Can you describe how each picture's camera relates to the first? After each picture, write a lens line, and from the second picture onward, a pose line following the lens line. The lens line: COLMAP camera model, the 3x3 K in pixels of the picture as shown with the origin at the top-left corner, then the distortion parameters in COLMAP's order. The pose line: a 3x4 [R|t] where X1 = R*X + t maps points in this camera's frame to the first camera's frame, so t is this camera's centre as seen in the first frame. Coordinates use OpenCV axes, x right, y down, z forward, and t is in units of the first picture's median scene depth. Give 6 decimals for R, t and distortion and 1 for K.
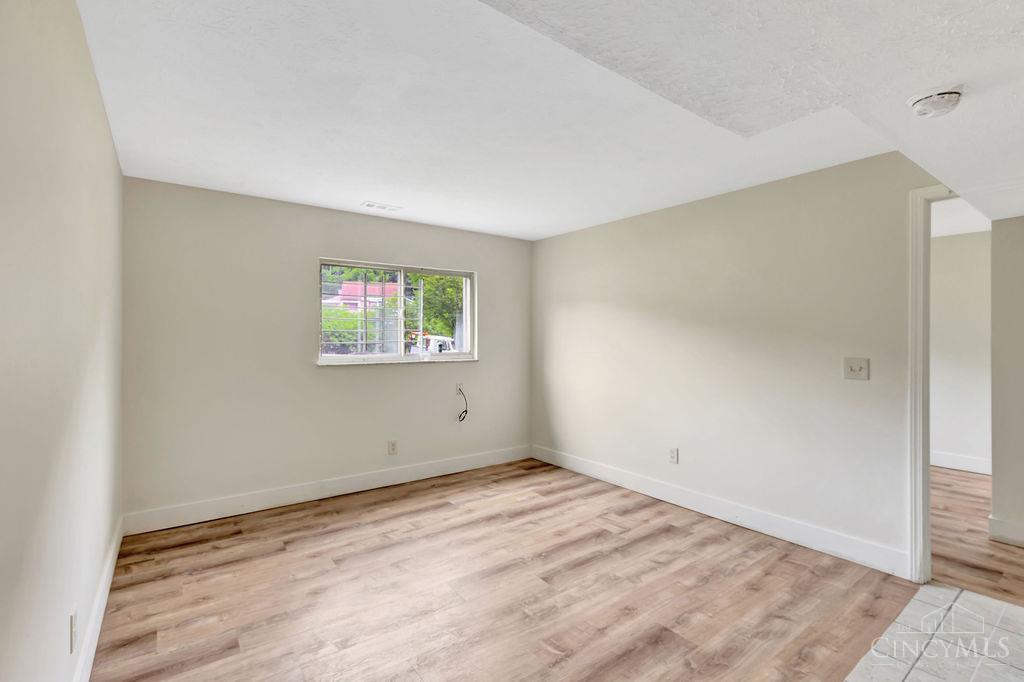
lens RADIAL K [[465.0, 0, 512.0], [0, 465.0, 341.0], [0, 0, 1]] dist [0.002155, -0.000350]
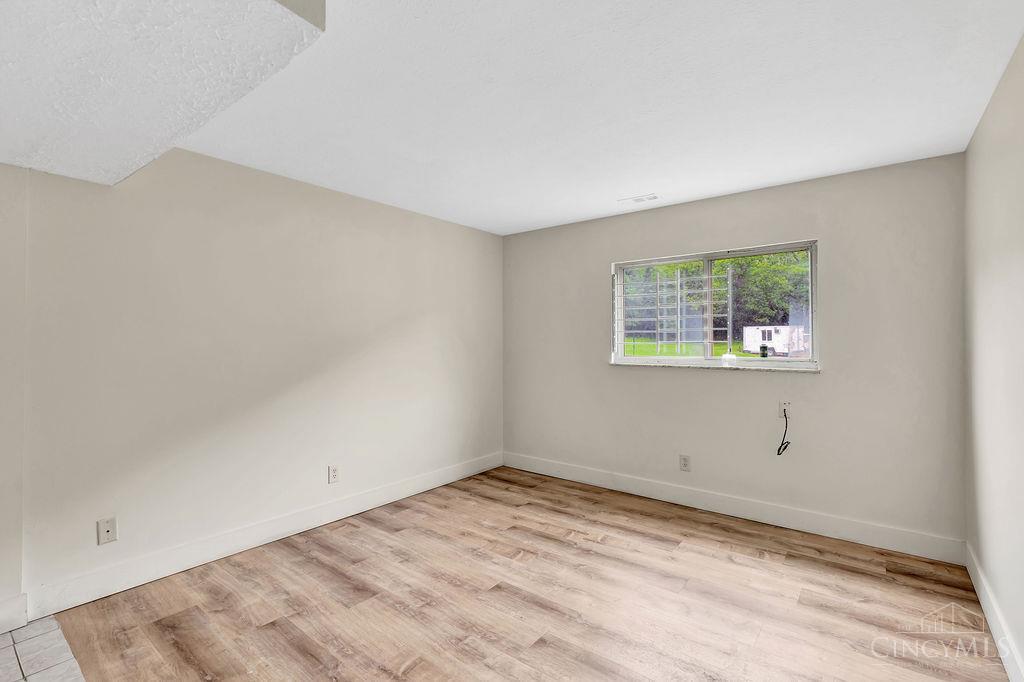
lens RADIAL K [[465.0, 0, 512.0], [0, 465.0, 341.0], [0, 0, 1]] dist [0.002155, -0.000350]
pose [[0.268111, 0.003397, -0.963382, 0.592069], [-0.004248, 0.999988, 0.002344, -0.002122], [0.963379, 0.003464, 0.268122, 0.531217]]
